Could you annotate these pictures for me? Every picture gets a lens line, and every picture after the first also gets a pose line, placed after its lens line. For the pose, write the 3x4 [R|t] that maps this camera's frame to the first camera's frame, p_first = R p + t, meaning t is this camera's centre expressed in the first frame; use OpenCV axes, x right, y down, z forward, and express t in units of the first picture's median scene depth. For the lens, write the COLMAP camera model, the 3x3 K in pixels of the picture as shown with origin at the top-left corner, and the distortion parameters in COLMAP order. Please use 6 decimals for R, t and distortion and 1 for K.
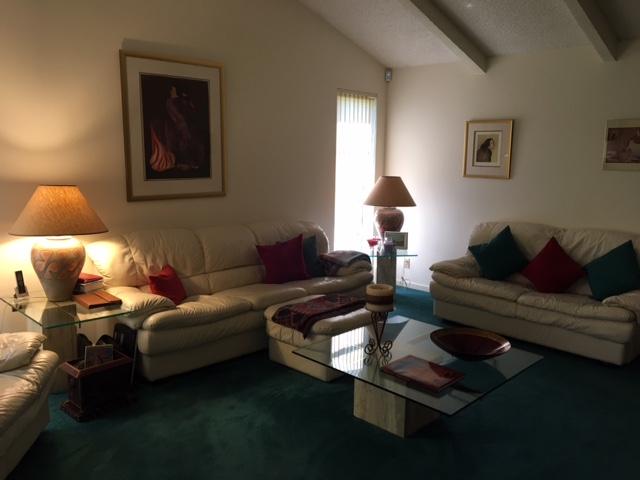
lens RADIAL K [[532.3, 0, 320.0], [0, 532.3, 240.0], [0, 0, 1]] dist [0.002866, 0.000984]
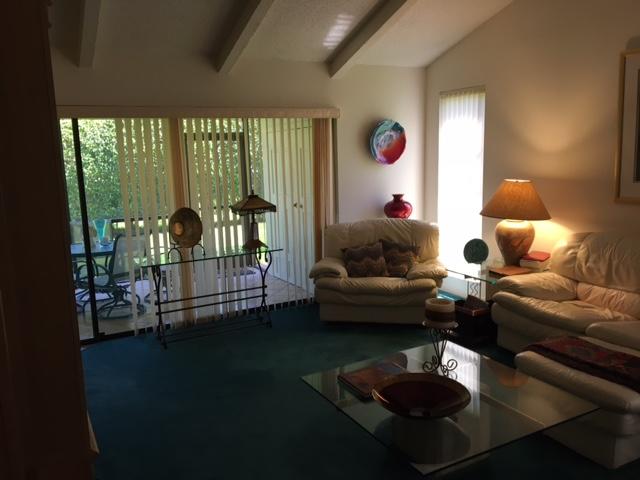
lens RADIAL K [[532.3, 0, 320.0], [0, 532.3, 240.0], [0, 0, 1]] dist [0.002866, 0.000984]
pose [[-0.272227, 0.151358, -0.950254, 0.823034], [-0.150196, 0.968762, 0.197334, -0.129217], [0.950439, 0.196444, -0.240990, 0.800517]]
